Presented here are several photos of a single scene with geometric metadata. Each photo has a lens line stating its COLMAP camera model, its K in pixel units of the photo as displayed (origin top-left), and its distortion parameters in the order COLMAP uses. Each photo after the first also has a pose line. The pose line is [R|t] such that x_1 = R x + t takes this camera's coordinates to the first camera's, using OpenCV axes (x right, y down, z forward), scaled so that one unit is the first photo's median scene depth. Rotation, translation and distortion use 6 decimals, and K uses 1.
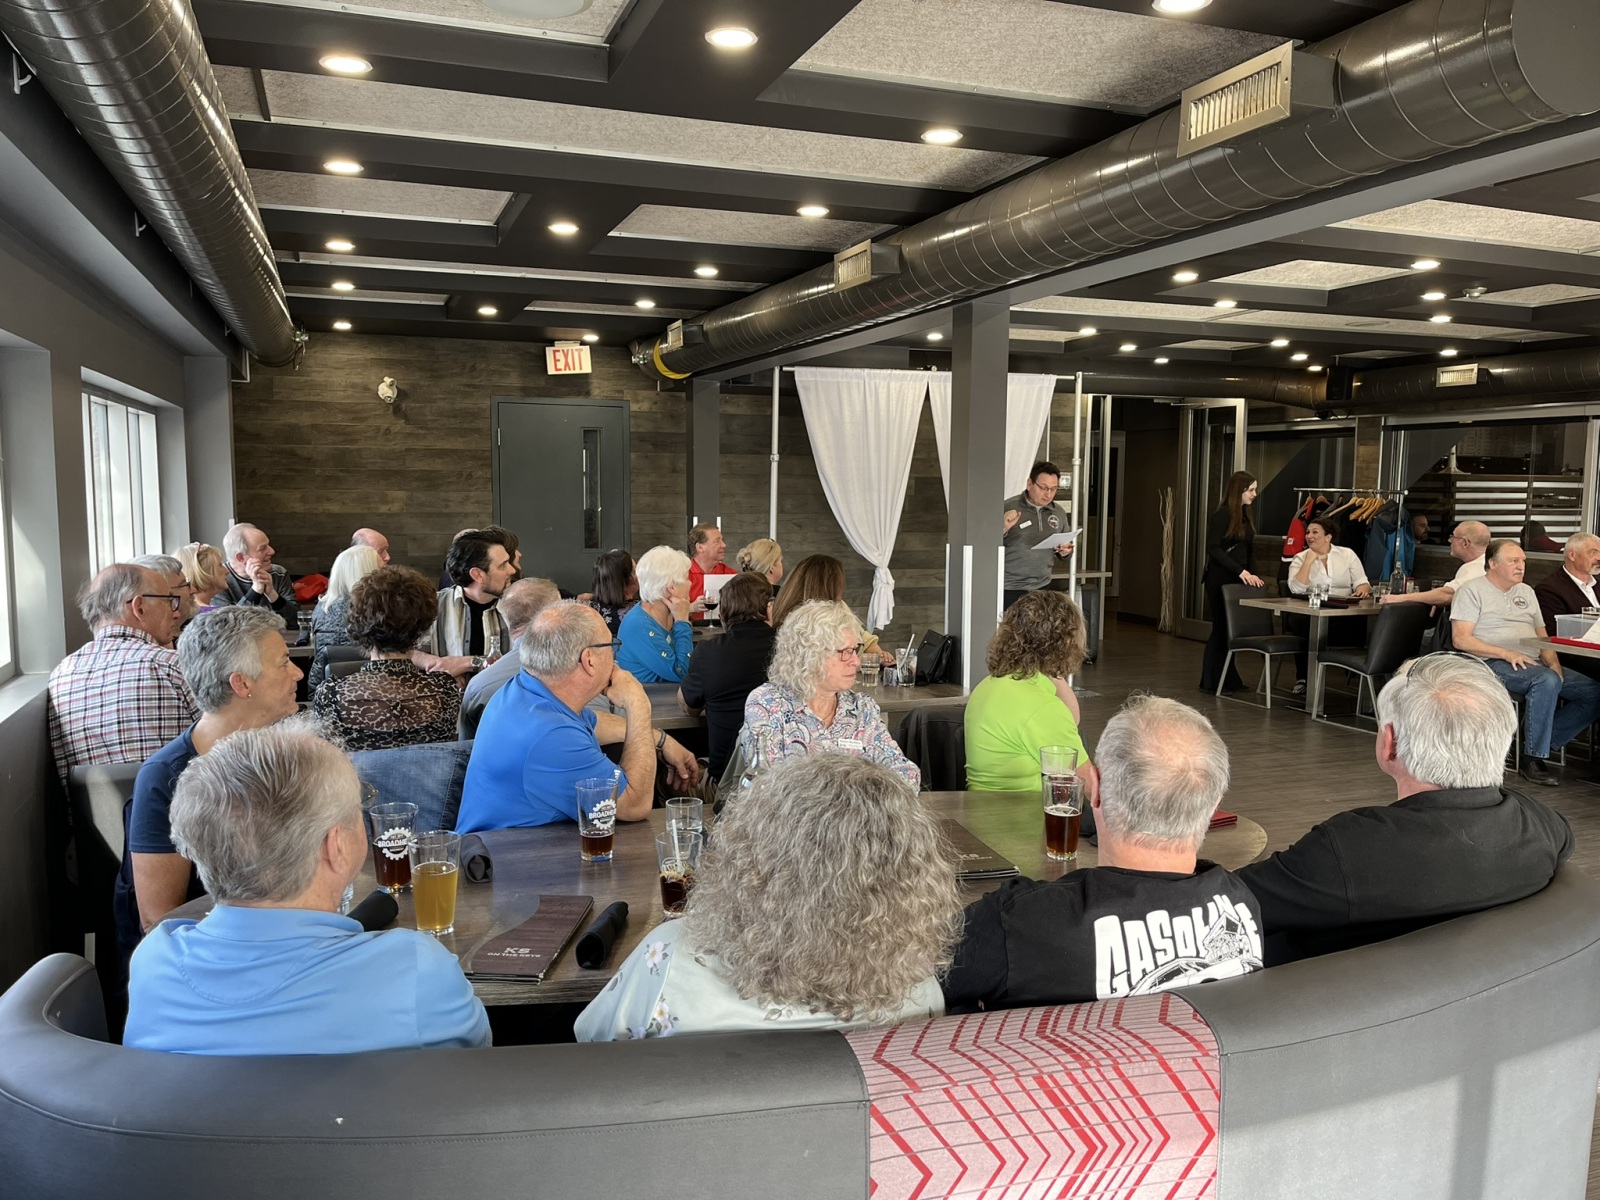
lens RADIAL K [[1205.4, 0, 796.6], [0, 1205.4, 600.7], [0, 0, 1]] dist [0.070825, -0.095963]
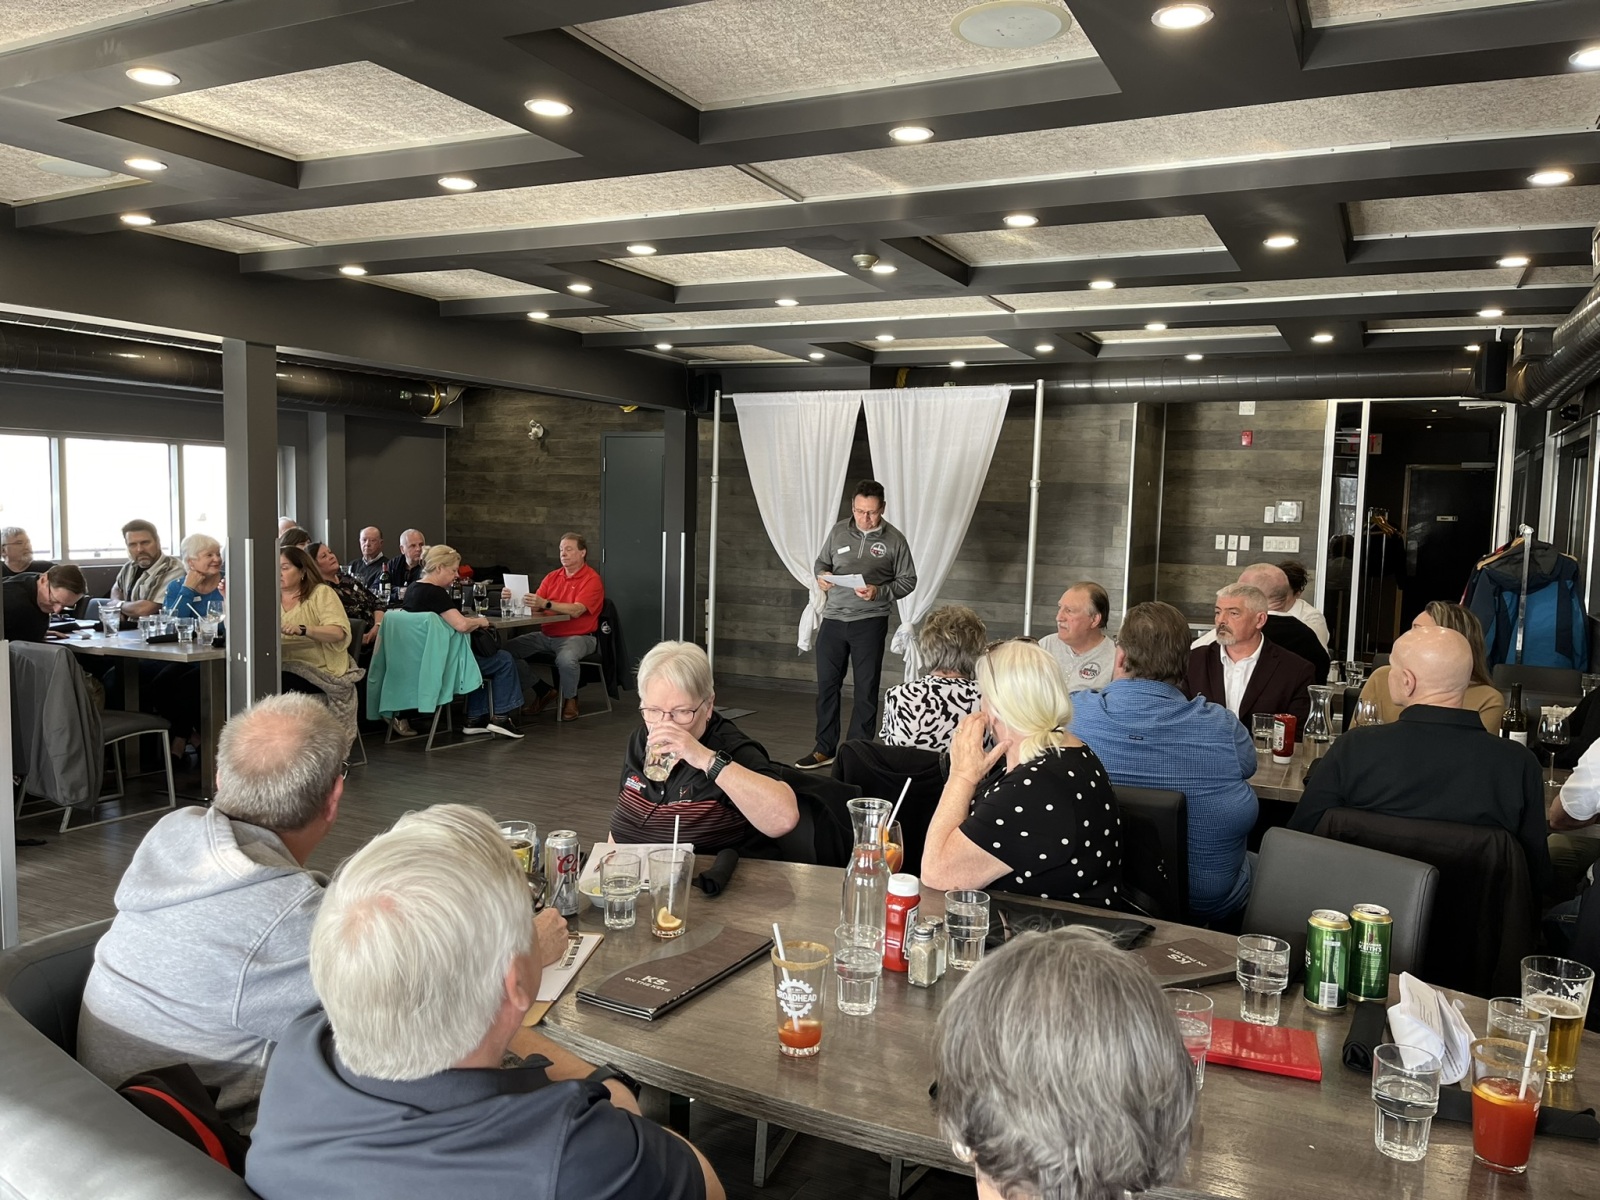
lens RADIAL K [[1205.4, 0, 802.3], [0, 1205.4, 605.0], [0, 0, 1]] dist [0.070825, -0.095963]
pose [[0.679245, 0.072224, -0.730349, 0.804905], [-0.090743, 0.995775, 0.014079, -0.029302], [0.728280, 0.056711, 0.682929, 0.321448]]
